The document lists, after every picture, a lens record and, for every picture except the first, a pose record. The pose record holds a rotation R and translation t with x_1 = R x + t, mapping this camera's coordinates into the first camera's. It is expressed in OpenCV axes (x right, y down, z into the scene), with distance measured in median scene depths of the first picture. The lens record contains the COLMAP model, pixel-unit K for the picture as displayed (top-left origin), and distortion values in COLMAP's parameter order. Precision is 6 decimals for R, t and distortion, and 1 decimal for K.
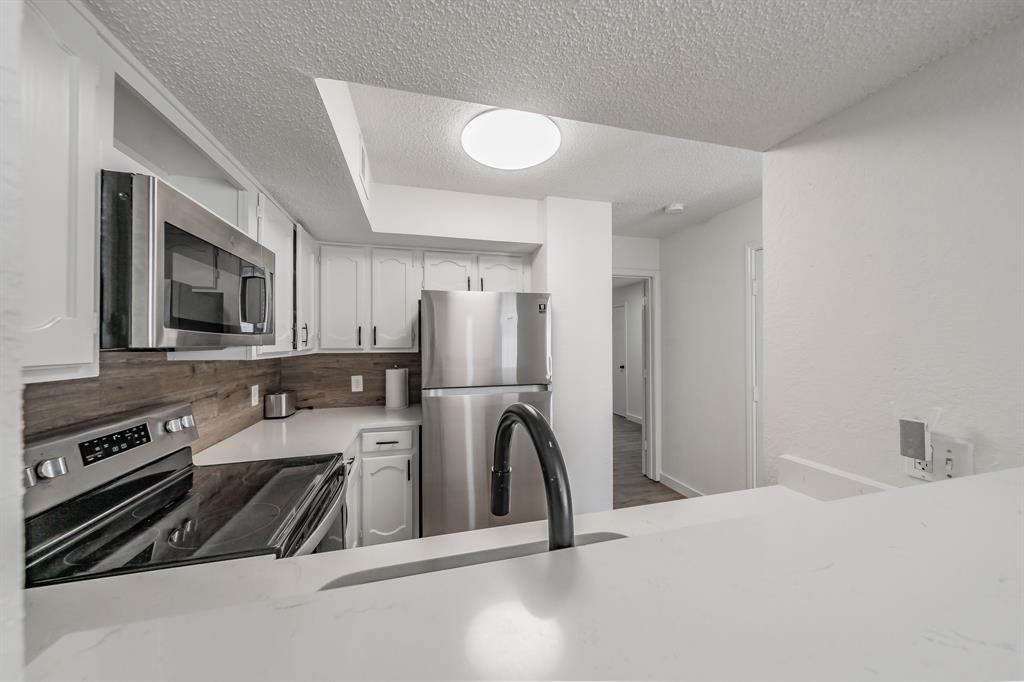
lens RADIAL K [[357.3, 0, 510.6], [0, 357.3, 338.4], [0, 0, 1]] dist [0.001327, 0.000065]
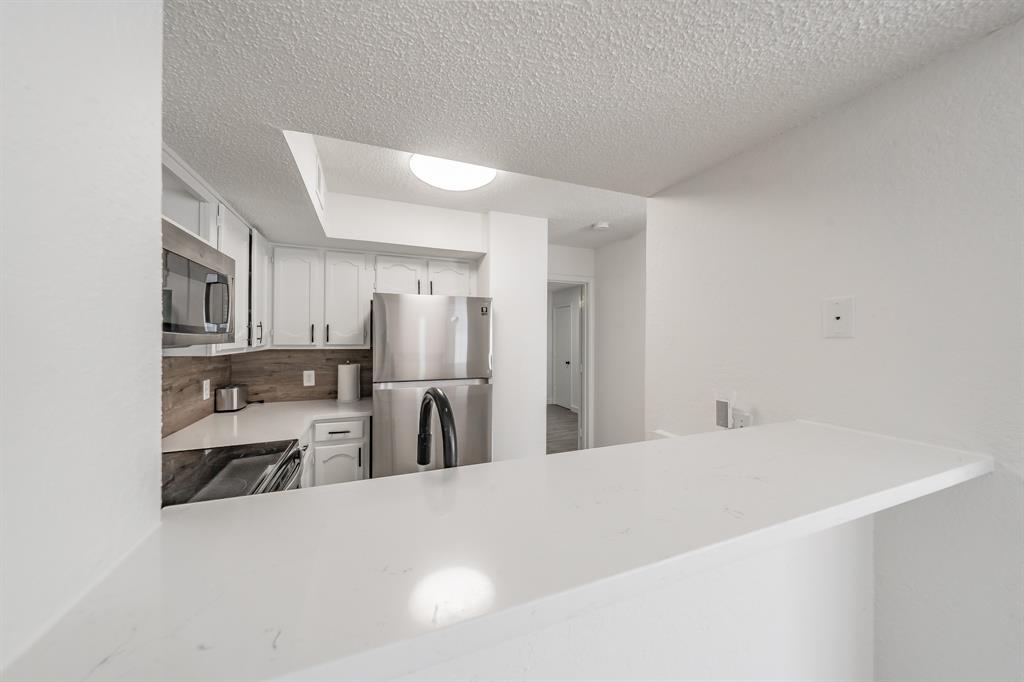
lens RADIAL K [[357.3, 0, 510.6], [0, 357.3, 338.4], [0, 0, 1]] dist [0.001327, 0.000065]
pose [[0.992915, 0.010620, 0.118353, 0.042082], [-0.012116, 0.999855, 0.011930, -0.013250], [-0.118209, -0.013279, 0.992900, -0.143747]]
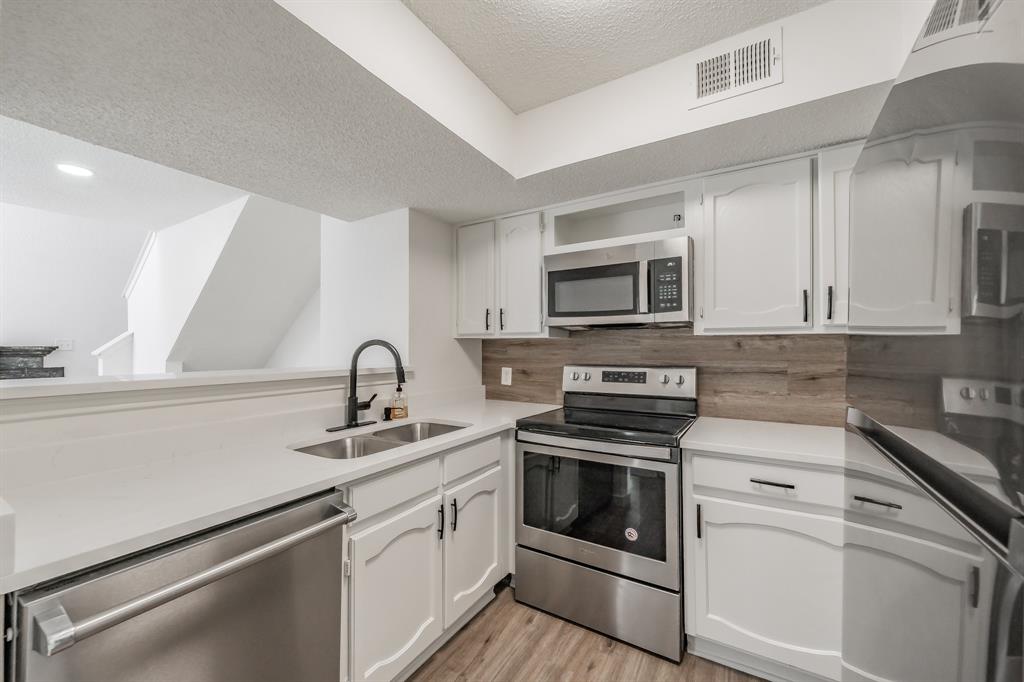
lens RADIAL K [[390.6, 0, 518.8], [0, 390.6, 336.1], [0, 0, 1]] dist [-0.001051, 0.000211]
pose [[-0.716824, -0.008347, -0.697205, 0.378139], [0.016908, 0.999426, -0.029348, 0.063491], [0.697049, -0.032826, -0.716271, 1.067415]]
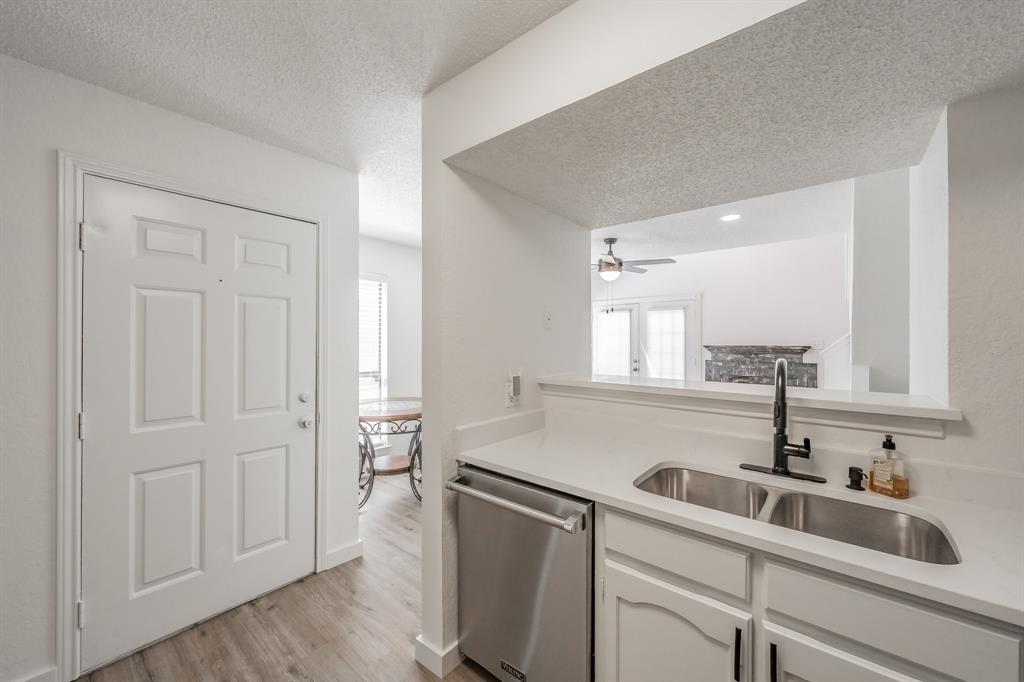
lens RADIAL K [[395.8, 0, 515.0], [0, 395.8, 338.4], [0, 0, 1]] dist [-0.000085, -0.000001]
pose [[-0.577962, 0.008989, 0.816014, -0.231465], [-0.006131, 0.999863, -0.015357, 0.021238], [-0.816041, -0.013879, -0.577828, 0.934981]]
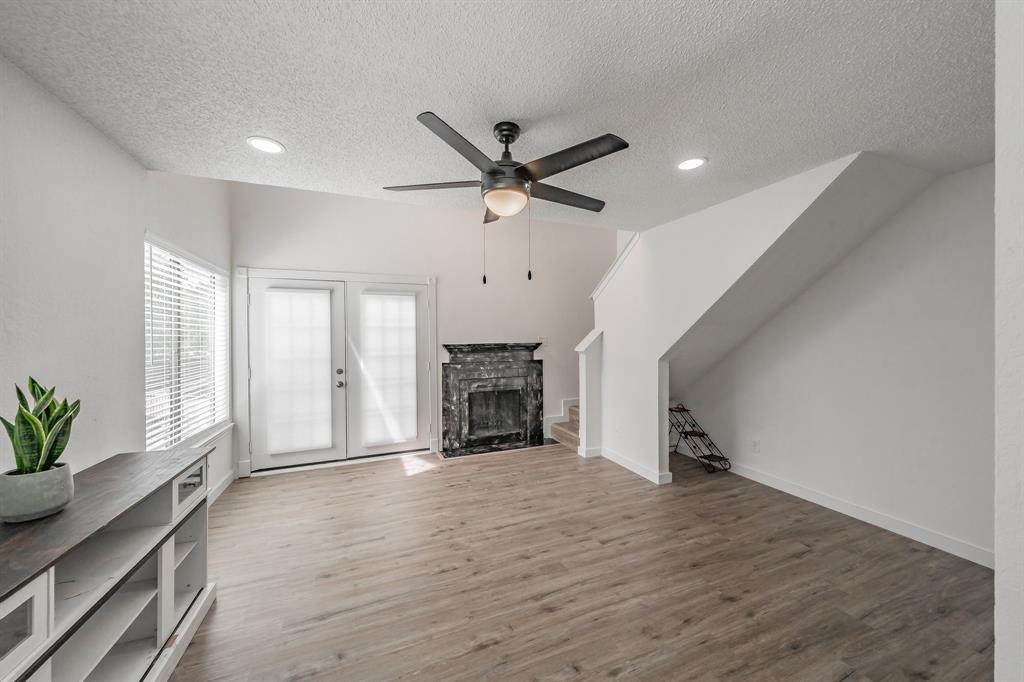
lens RADIAL K [[371.9, 0, 516.0], [0, 371.9, 338.3], [0, 0, 1]] dist [0.000576, -0.000002]
pose [[-0.991145, 0.014027, -0.132038, 1.092085], [0.015082, 0.999862, -0.006991, 0.006580], [0.131922, -0.008921, -0.991220, 0.348498]]
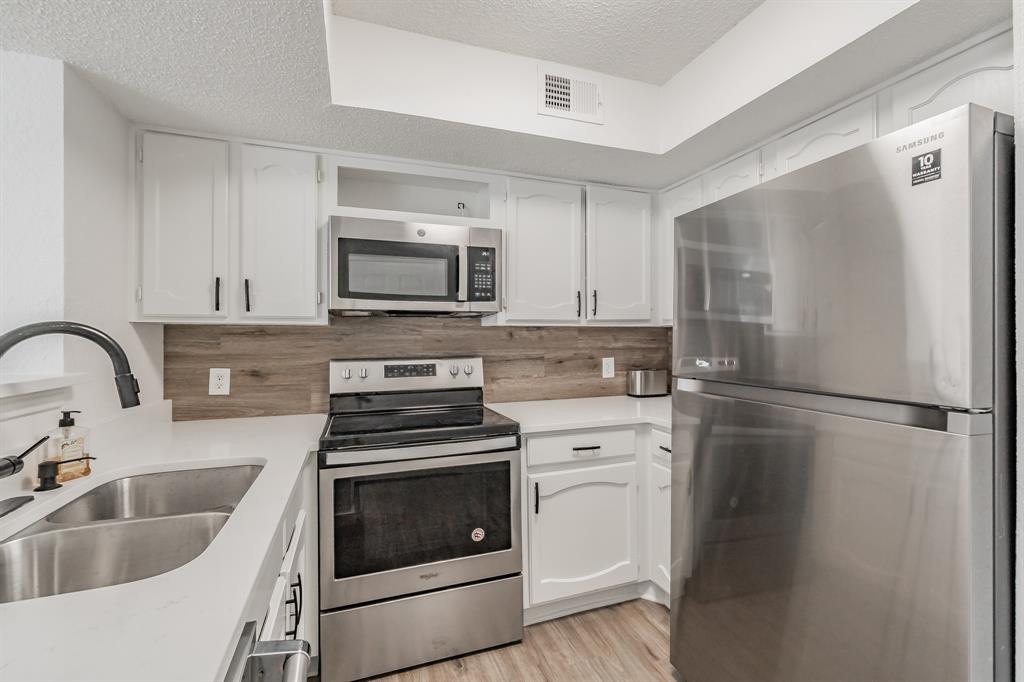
lens RADIAL K [[430.3, 0, 516.0], [0, 430.3, 326.1], [0, 0, 1]] dist [0.002222, 0.000057]
pose [[0.074147, -0.013140, -0.997161, 0.488368], [0.012658, 0.999845, -0.012234, 0.056815], [0.997167, -0.011715, 0.074302, 0.684140]]
